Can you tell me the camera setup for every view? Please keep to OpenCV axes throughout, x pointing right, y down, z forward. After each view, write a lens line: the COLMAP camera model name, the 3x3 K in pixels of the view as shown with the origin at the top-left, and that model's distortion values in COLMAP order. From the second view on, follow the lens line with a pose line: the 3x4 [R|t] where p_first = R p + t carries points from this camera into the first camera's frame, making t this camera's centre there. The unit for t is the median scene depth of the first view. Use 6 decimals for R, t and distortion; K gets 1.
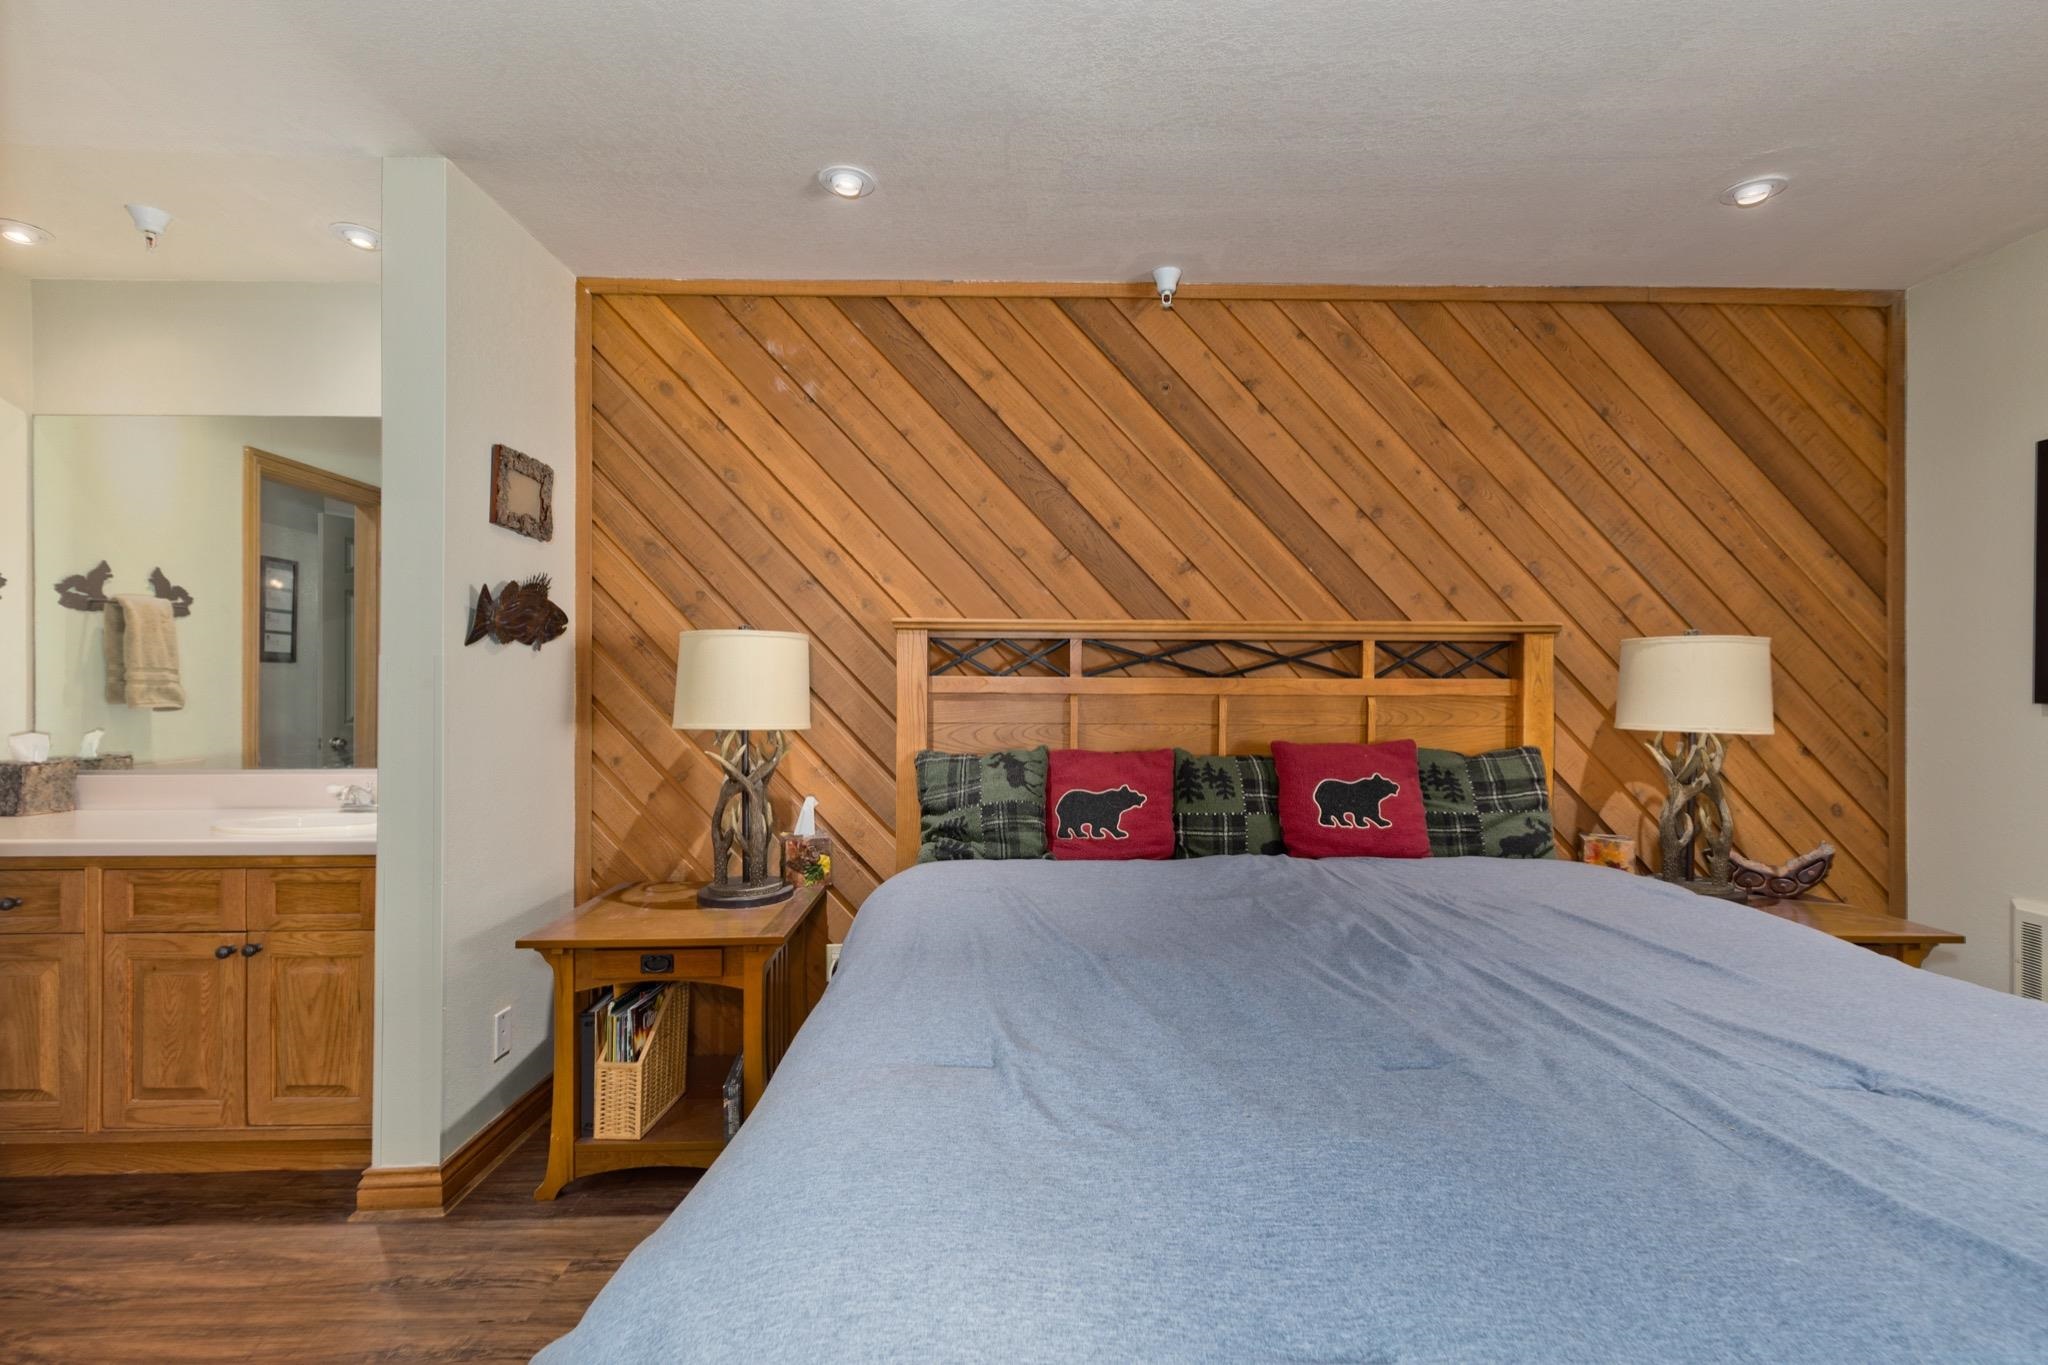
lens RADIAL K [[918.0, 0, 1025.4], [0, 918.0, 679.5], [0, 0, 1]] dist [0.005625, 0.000079]
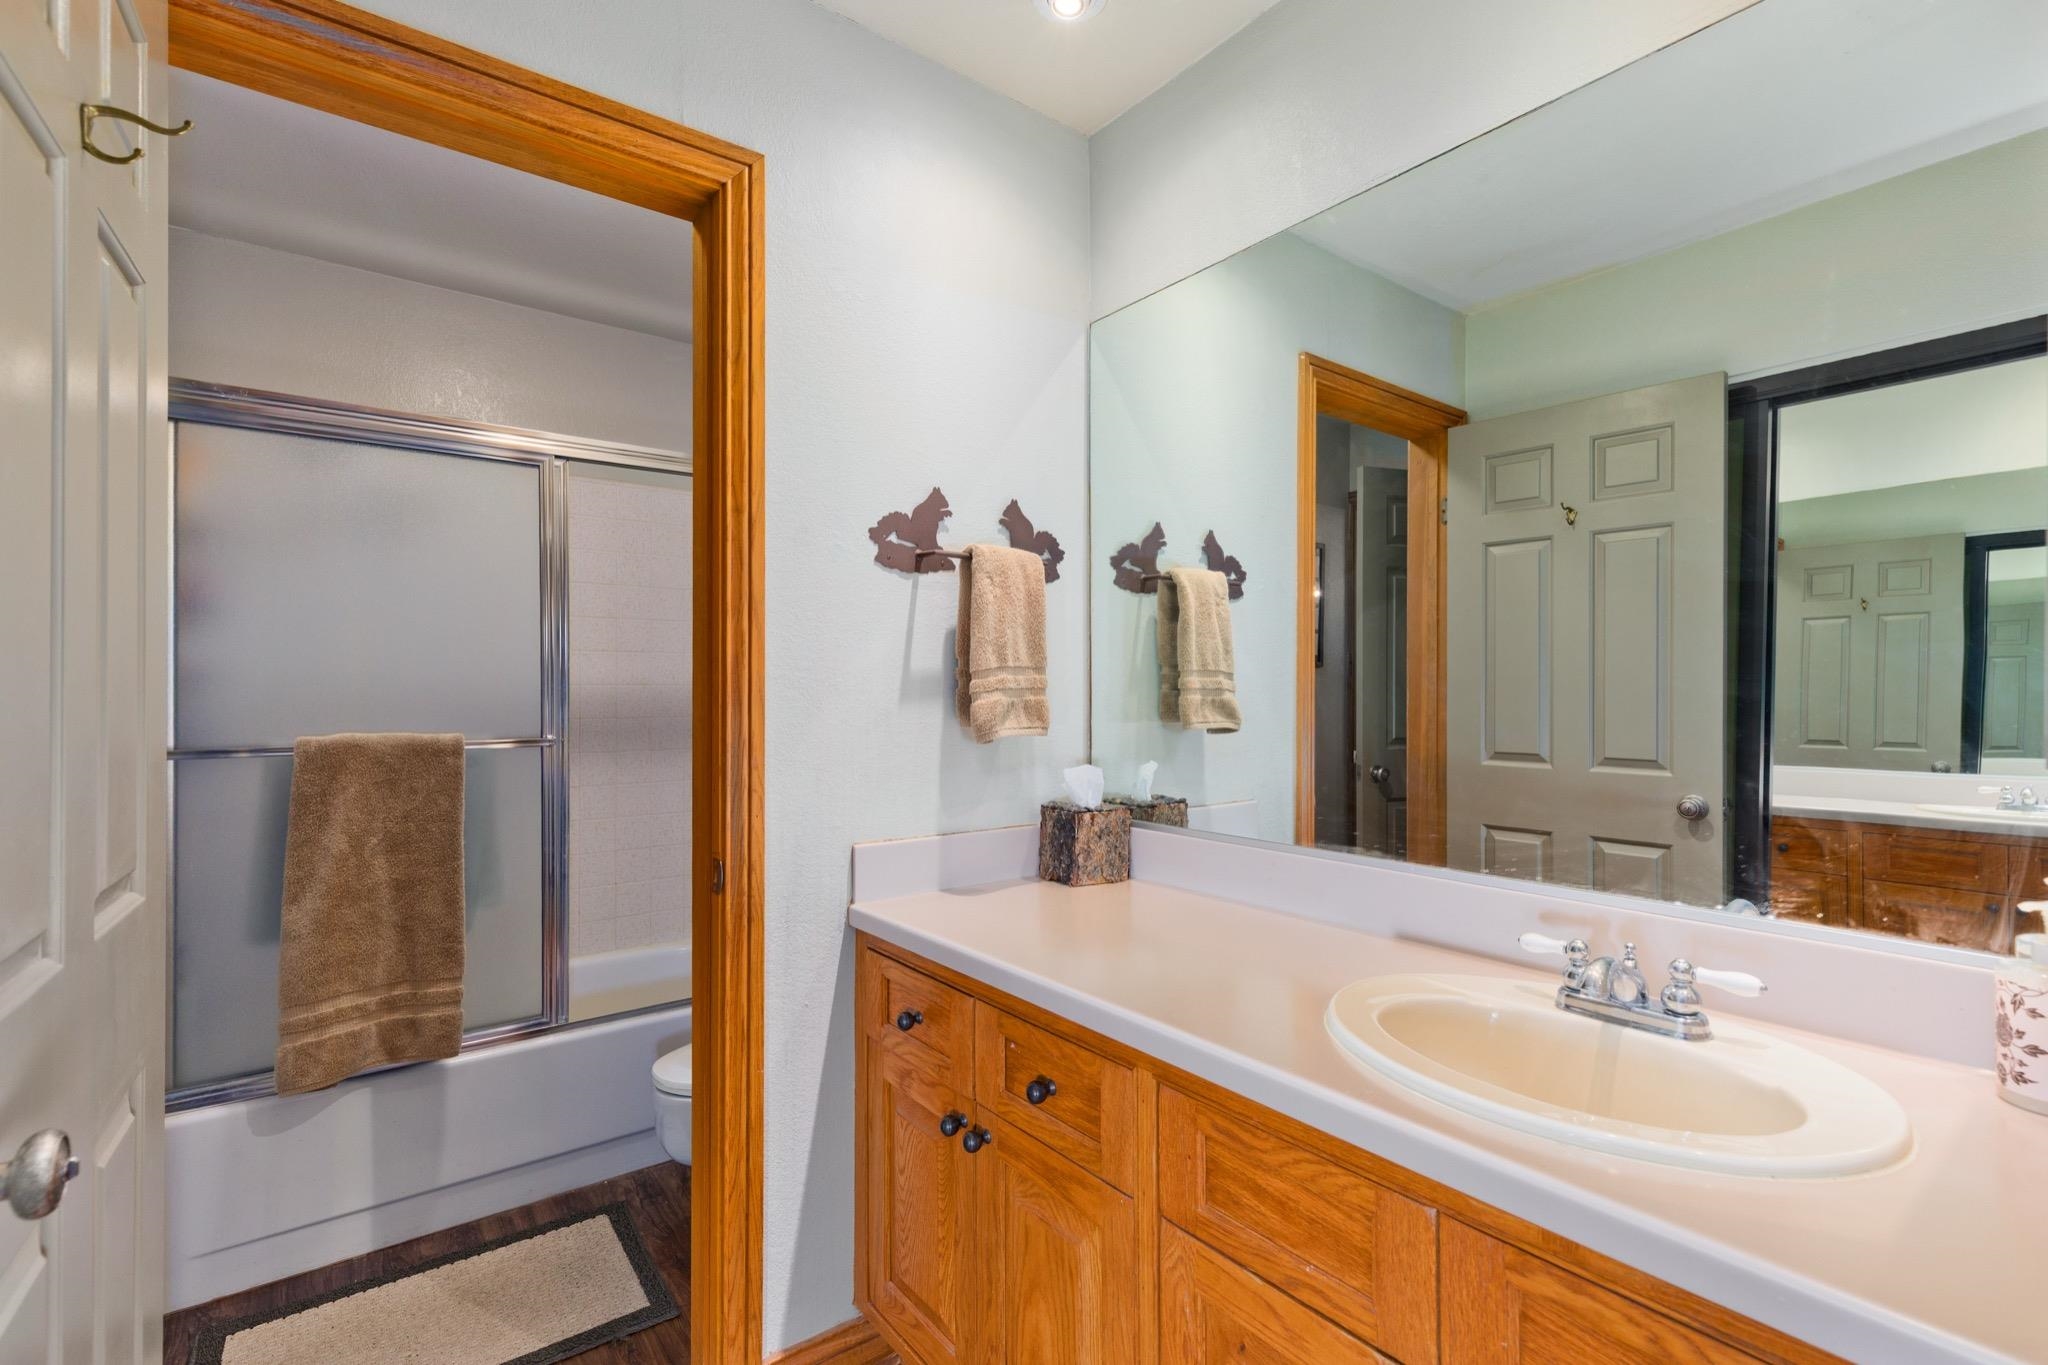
lens RADIAL K [[947.5, 0, 1025.7], [0, 947.5, 695.7], [0, 0, 1]] dist [-0.003111, -0.000787]
pose [[0.604649, 0.006297, -0.796467, -0.491024], [0.003434, 0.999939, 0.010513, -0.001995], [0.796485, -0.009092, 0.604590, 0.490523]]
